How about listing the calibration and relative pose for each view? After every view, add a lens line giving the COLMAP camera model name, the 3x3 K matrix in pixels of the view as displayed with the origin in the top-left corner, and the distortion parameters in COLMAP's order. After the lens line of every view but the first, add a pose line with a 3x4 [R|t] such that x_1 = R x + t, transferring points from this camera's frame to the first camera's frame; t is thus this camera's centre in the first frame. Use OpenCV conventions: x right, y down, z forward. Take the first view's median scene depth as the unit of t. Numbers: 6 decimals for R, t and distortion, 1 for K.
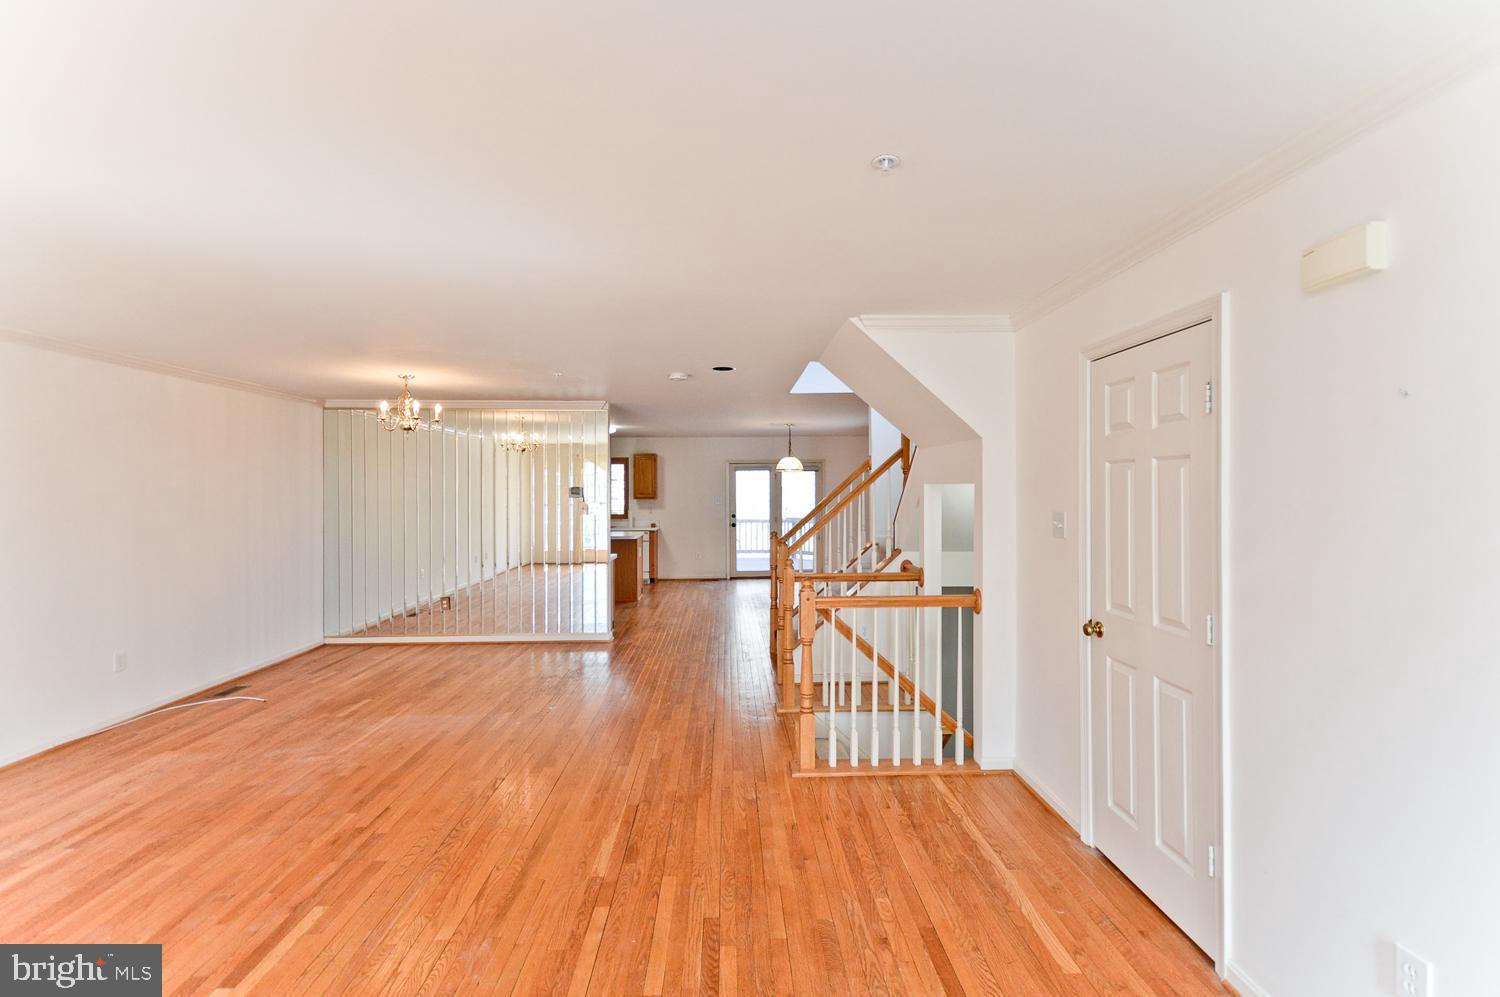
lens RADIAL K [[666.2, 0, 750.0], [0, 666.2, 498.5], [0, 0, 1]] dist [0.002441, -0.000217]
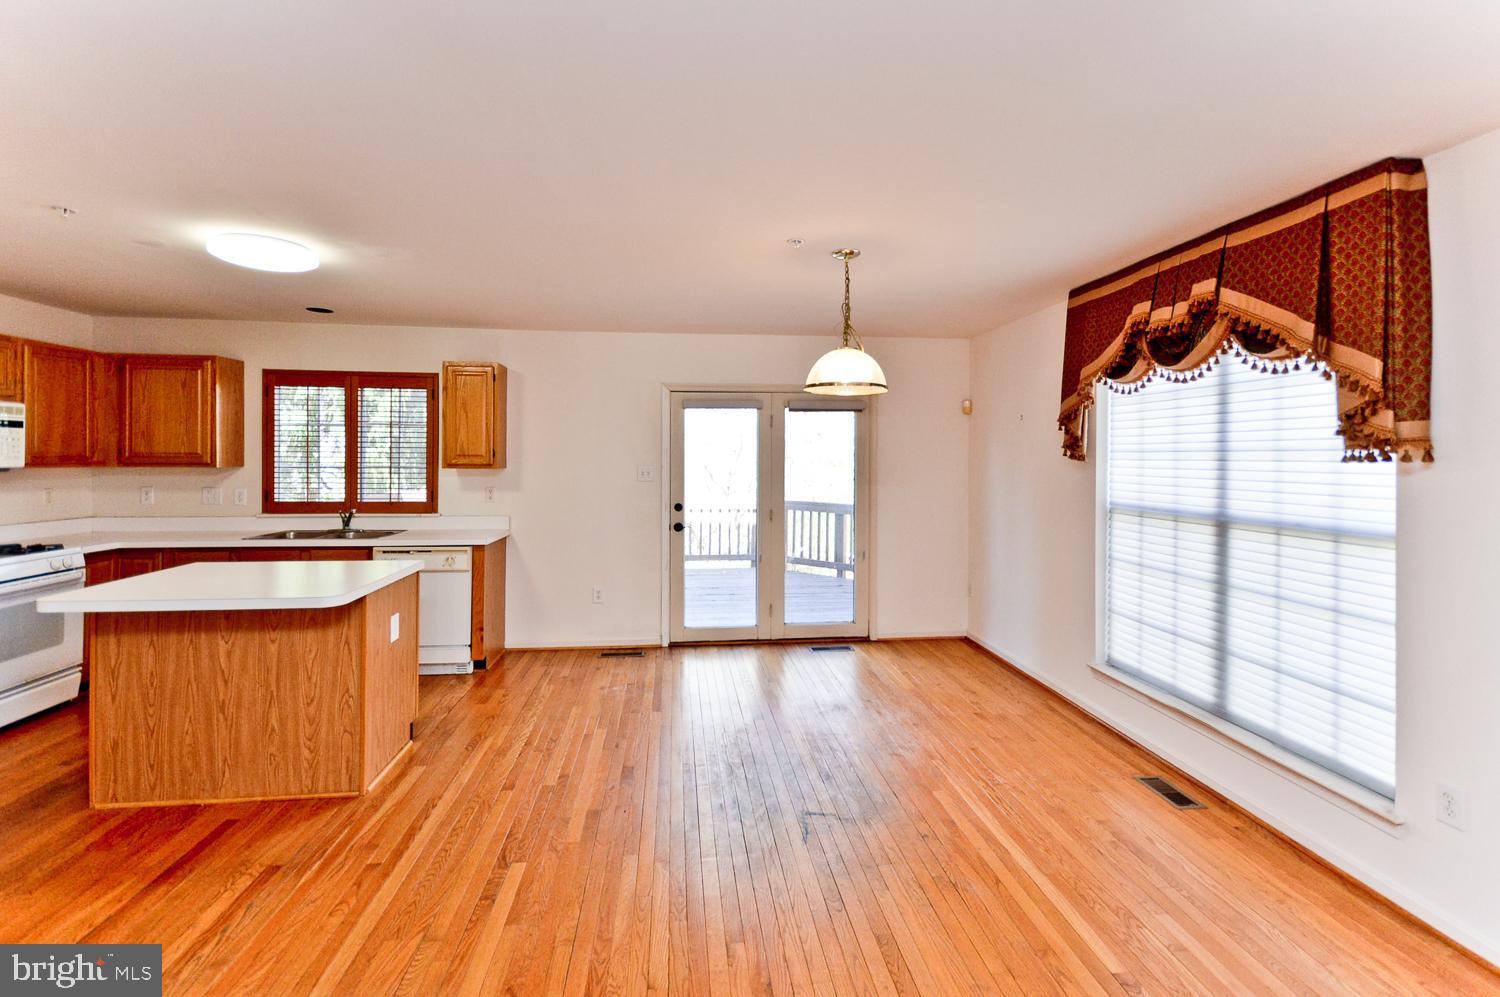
lens RADIAL K [[682.3, 0, 745.8], [0, 682.3, 452.9], [0, 0, 1]] dist [0.009077, -0.000378]
pose [[0.997474, 0.006577, 0.070731, -0.036296], [-0.005432, 0.999851, -0.016374, -0.011005], [-0.070828, 0.015948, 0.997361, 1.623819]]
